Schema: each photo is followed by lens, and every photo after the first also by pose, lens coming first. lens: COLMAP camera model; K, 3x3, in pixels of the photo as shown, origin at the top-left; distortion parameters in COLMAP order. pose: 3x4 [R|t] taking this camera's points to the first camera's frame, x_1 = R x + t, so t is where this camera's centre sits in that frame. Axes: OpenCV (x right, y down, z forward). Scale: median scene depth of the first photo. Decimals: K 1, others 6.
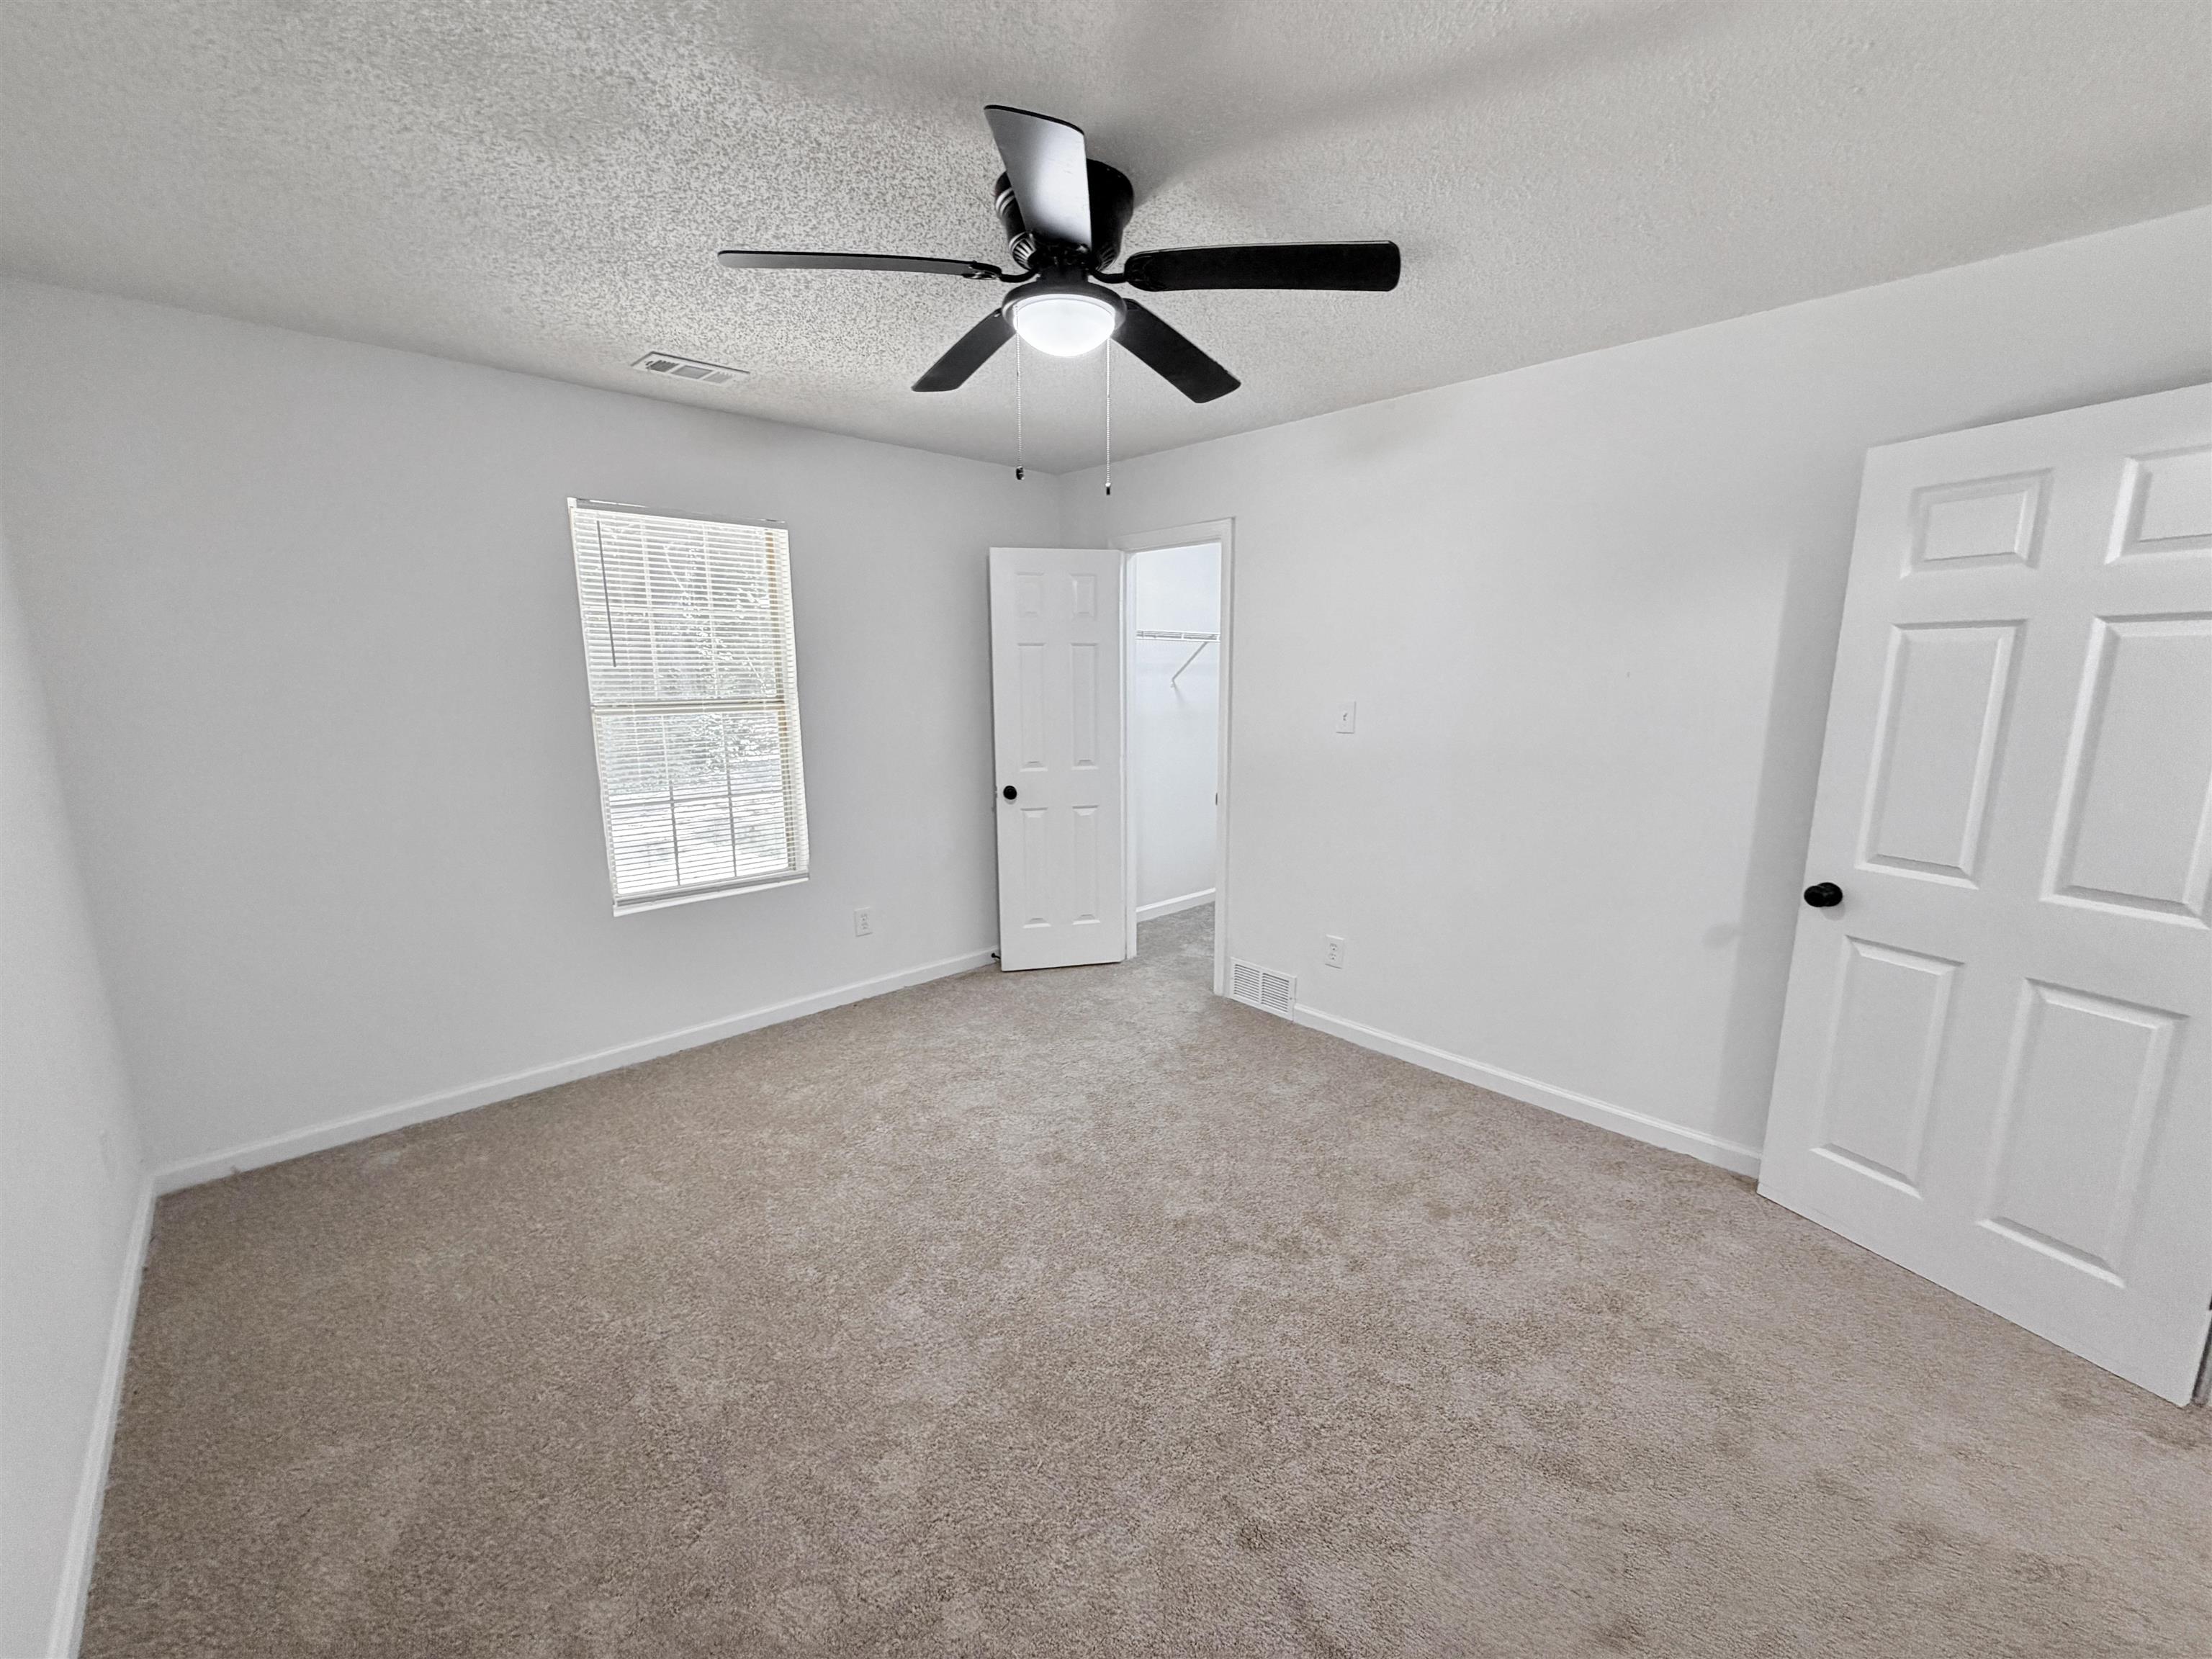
lens RADIAL K [[891.8, 0, 1106.0], [0, 891.8, 829.5], [0, 0, 1]] dist [0.000842, 0.000031]
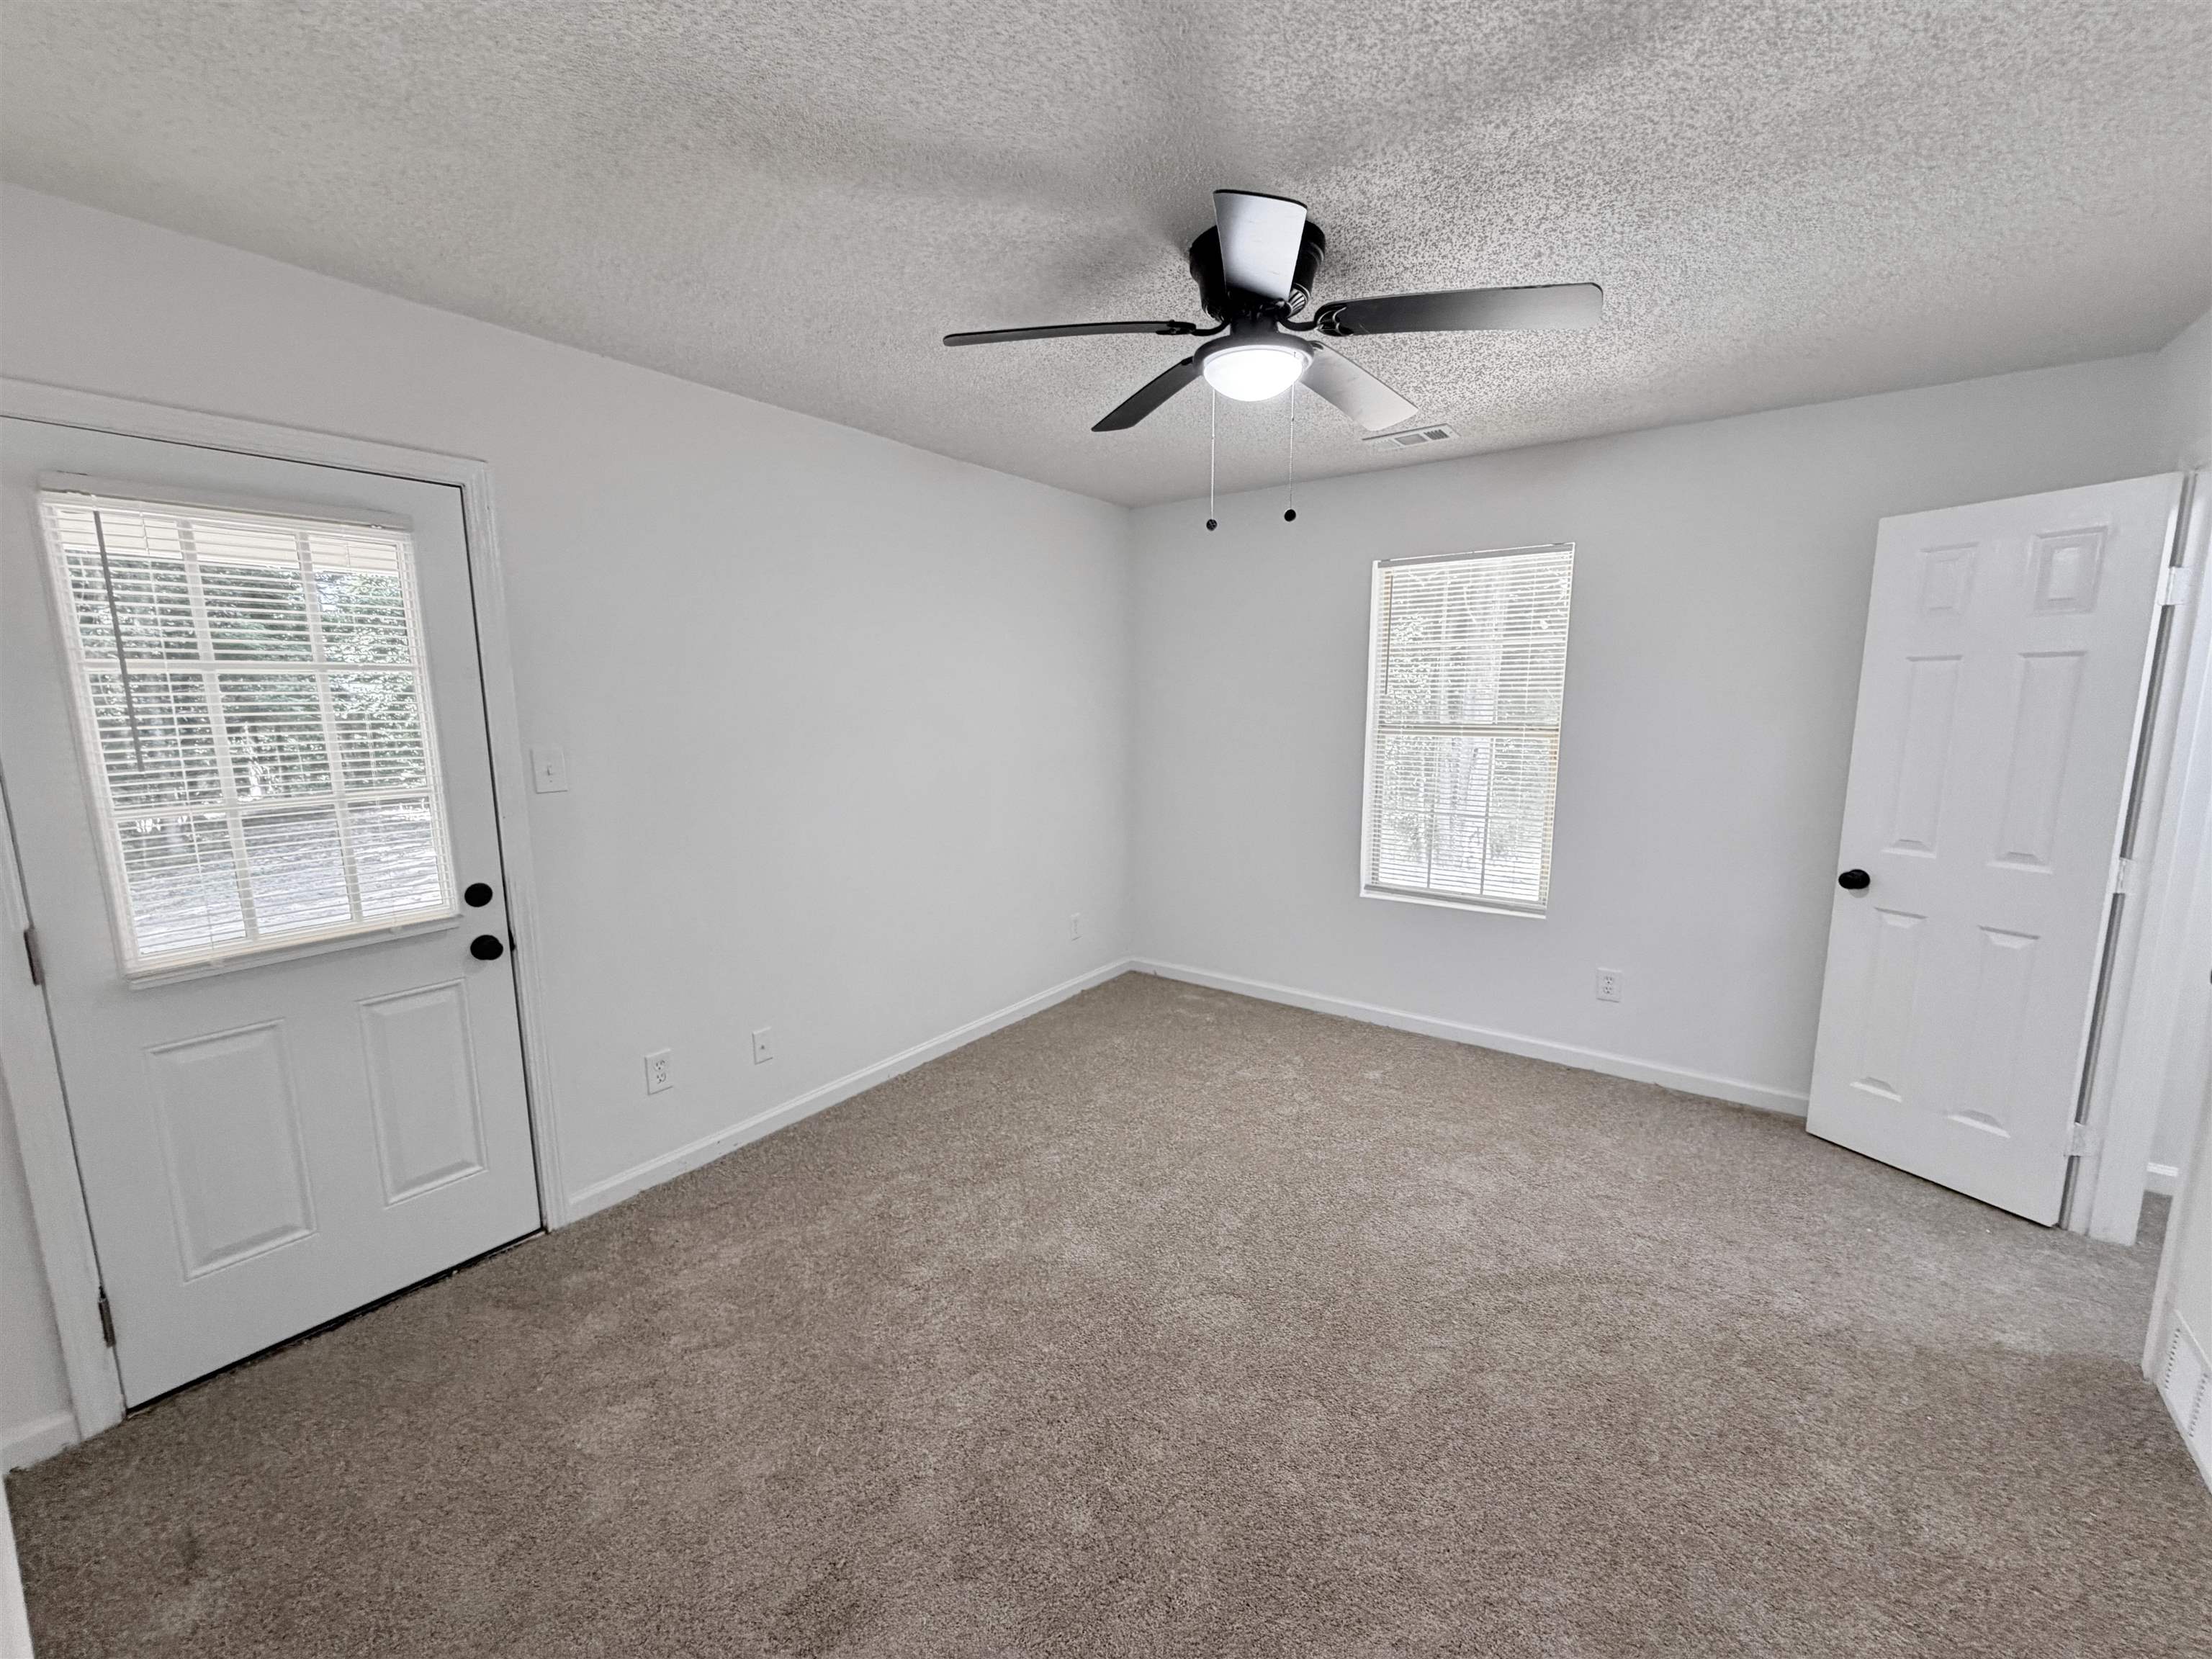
lens RADIAL K [[870.9, 0, 1106.0], [0, 870.9, 829.5], [0, 0, 1]] dist [0.001185, -0.000008]
pose [[0.189426, 0.147784, -0.970710, 0.484883], [-0.180662, 0.976976, 0.113483, -0.058599], [0.965132, 0.153873, 0.211764, 0.357141]]
